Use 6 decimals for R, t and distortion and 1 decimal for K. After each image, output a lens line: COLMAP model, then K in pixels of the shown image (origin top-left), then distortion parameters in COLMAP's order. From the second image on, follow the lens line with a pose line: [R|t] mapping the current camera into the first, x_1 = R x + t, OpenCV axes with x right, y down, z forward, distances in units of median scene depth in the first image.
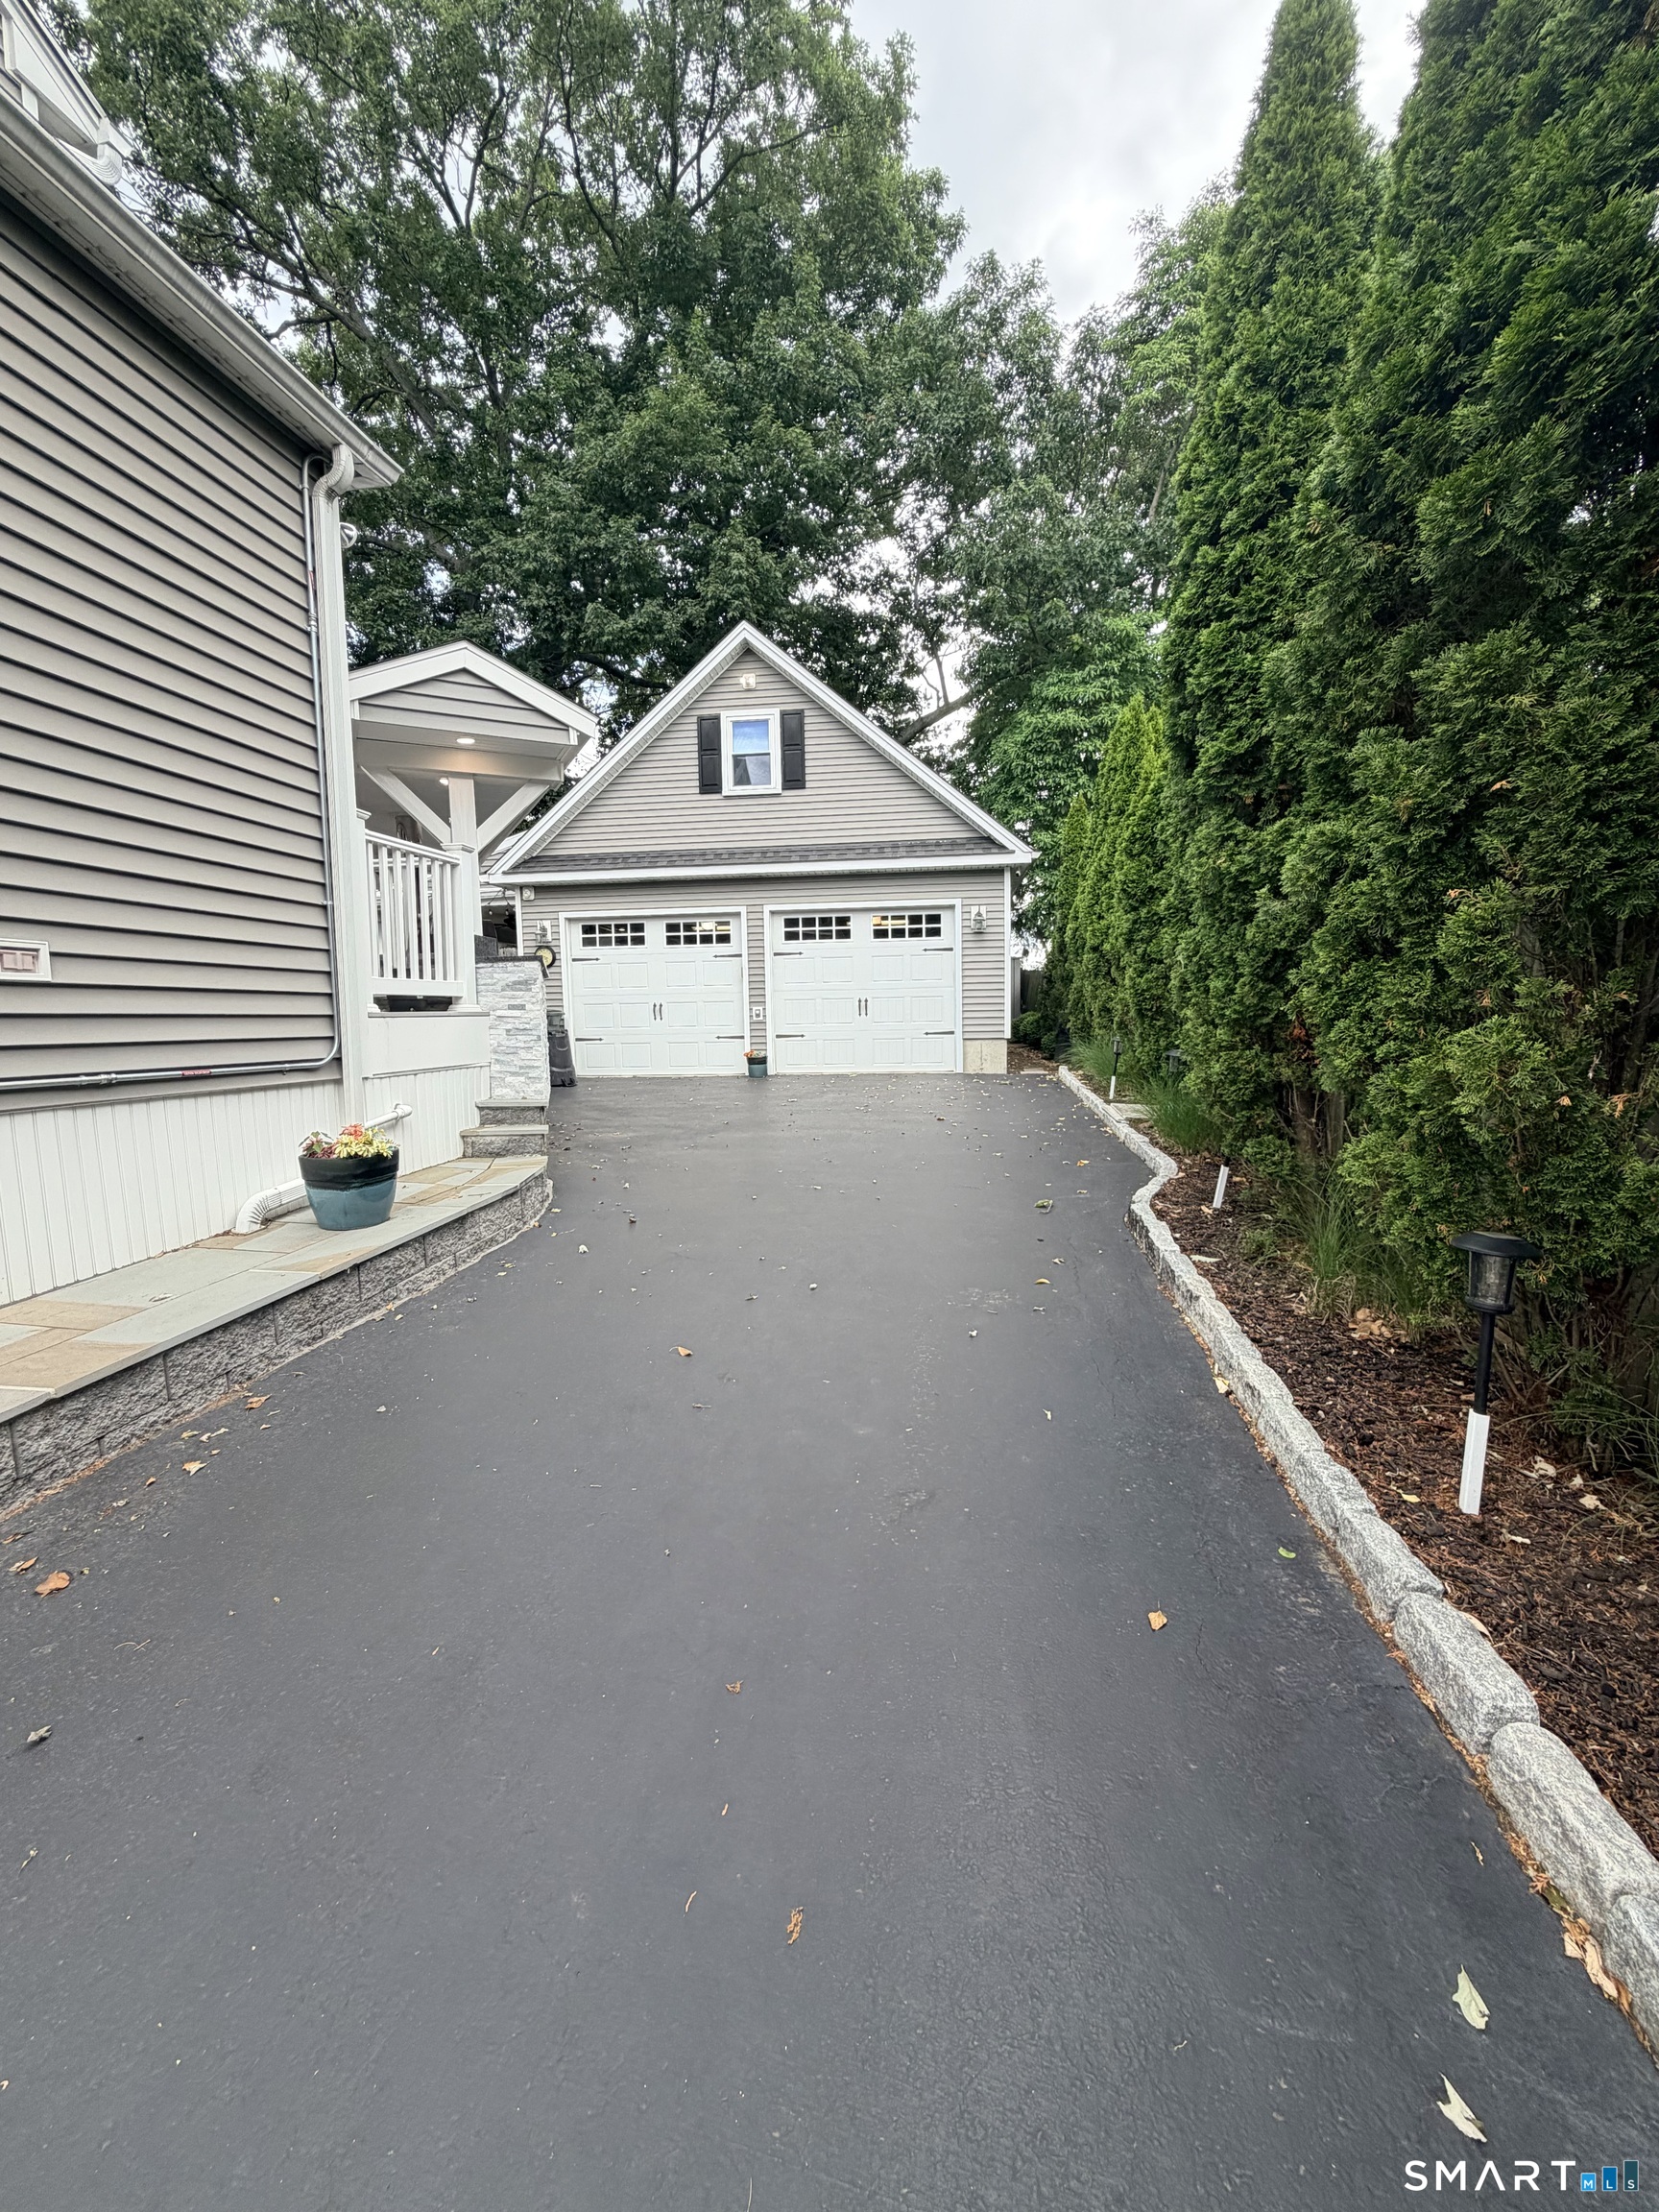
lens RADIAL K [[891.7, 0, 829.9], [0, 891.7, 1103.7], [0, 0, 1]] dist [0.000751, 0.000077]
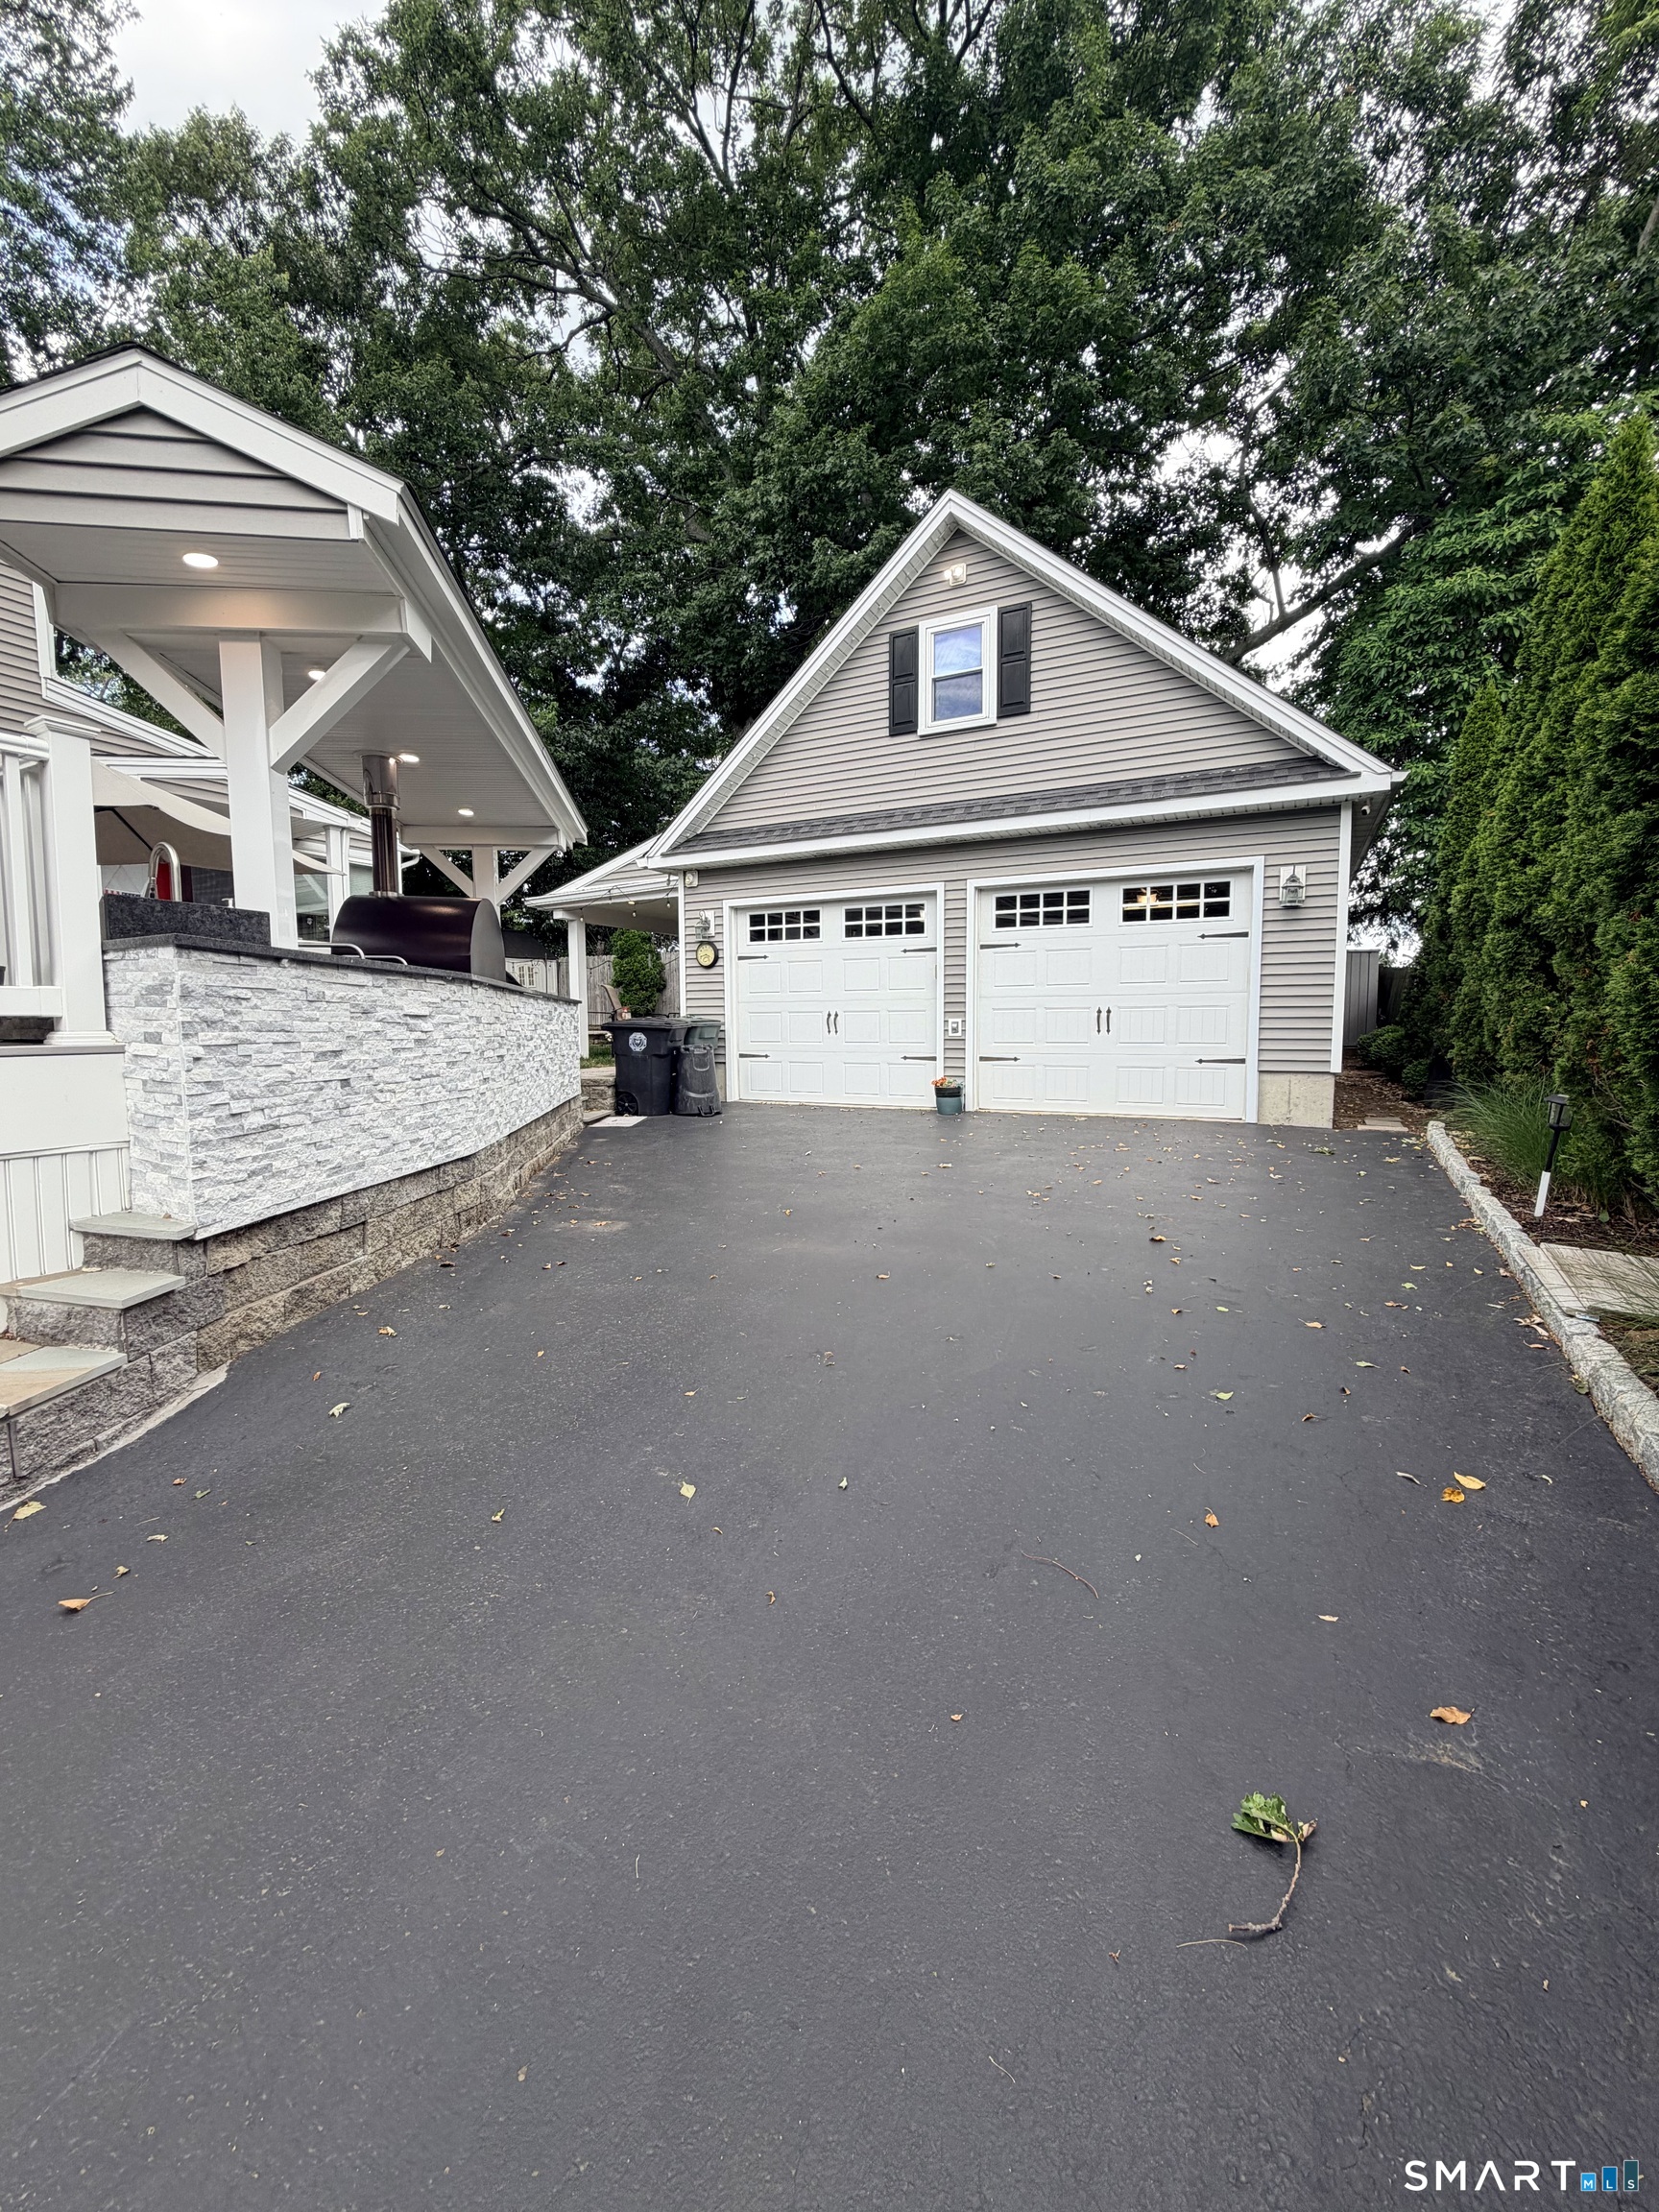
lens RADIAL K [[891.7, 0, 831.4], [0, 891.7, 1097.4], [0, 0, 1]] dist [0.000751, 0.000077]
pose [[0.939470, 0.040980, -0.340173, 0.076952], [-0.043971, 0.999032, -0.001087, -0.038418], [0.339799, 0.015979, 0.940362, 0.274986]]
